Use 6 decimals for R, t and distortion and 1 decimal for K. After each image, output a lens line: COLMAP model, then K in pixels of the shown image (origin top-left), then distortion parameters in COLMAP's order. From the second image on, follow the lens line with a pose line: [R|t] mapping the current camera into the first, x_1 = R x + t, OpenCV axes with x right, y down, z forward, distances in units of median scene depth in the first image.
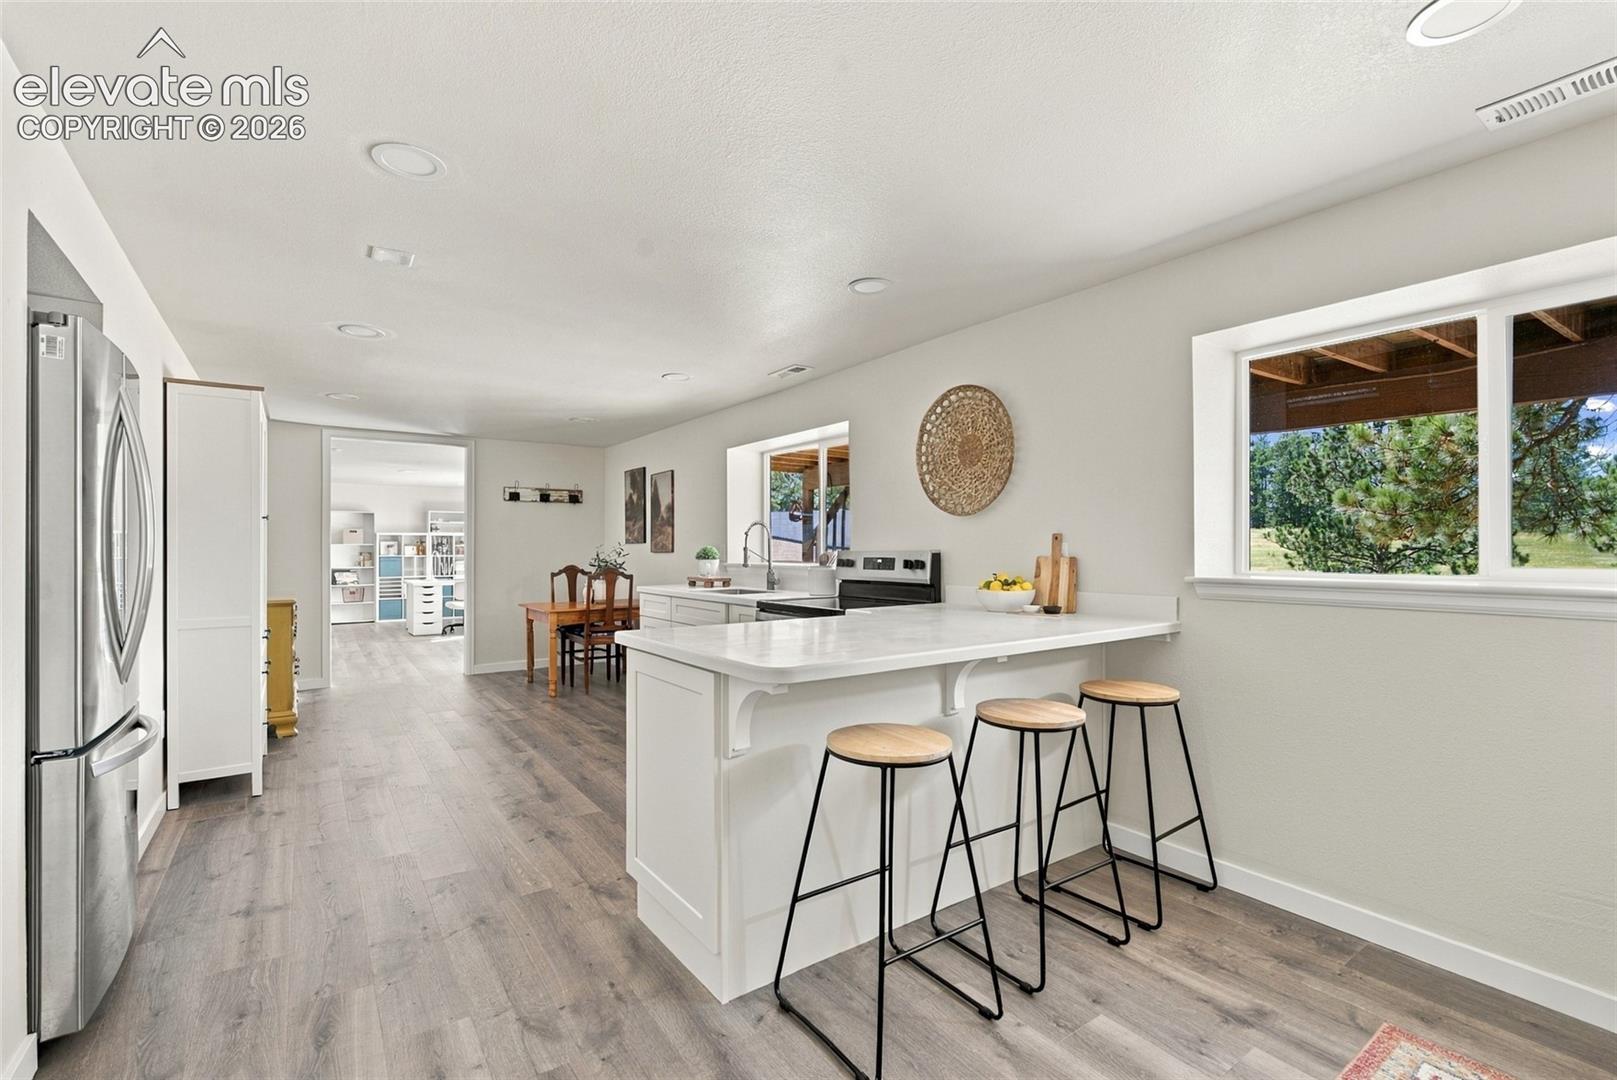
lens RADIAL K [[708.9, 0, 808.5], [0, 708.9, 540.0], [0, 0, 1]] dist [0.001253, 0.000210]
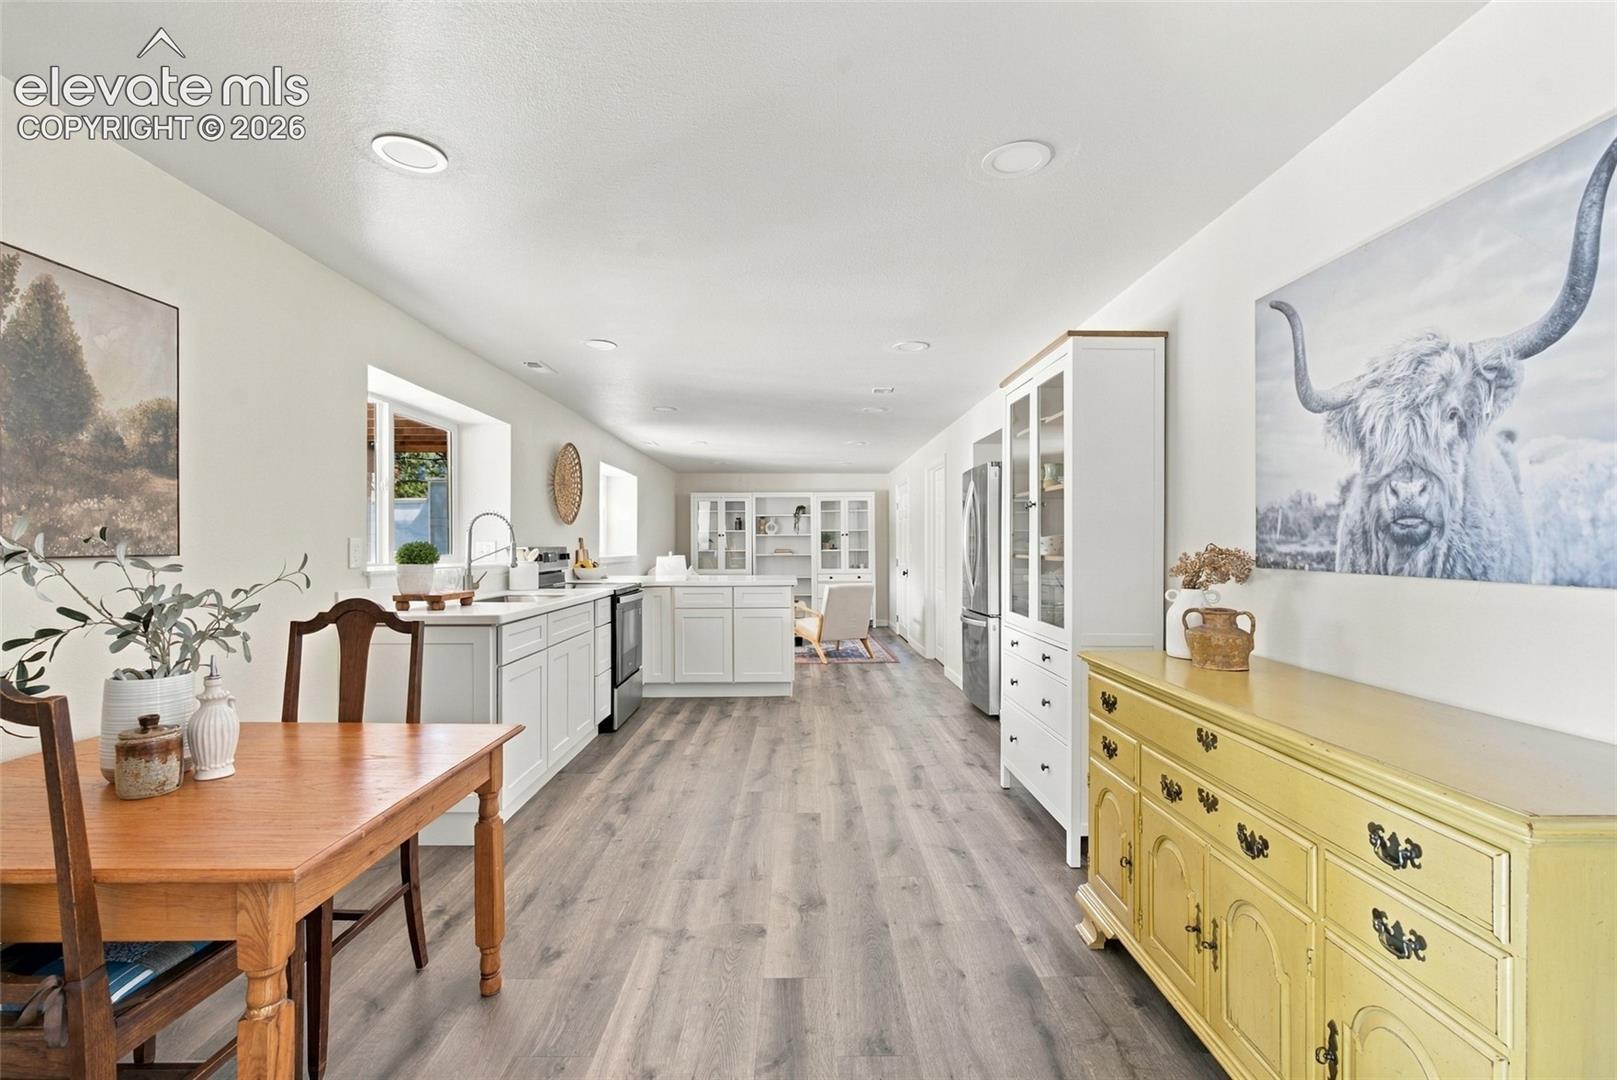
lens RADIAL K [[708.9, 0, 808.5], [0, 708.9, 540.0], [0, 0, 1]] dist [0.001253, 0.000210]
pose [[-0.818730, 0.008299, 0.574119, -0.938072], [-0.002840, 0.999825, -0.018503, 0.022959], [-0.574172, -0.016779, -0.818563, 1.655544]]
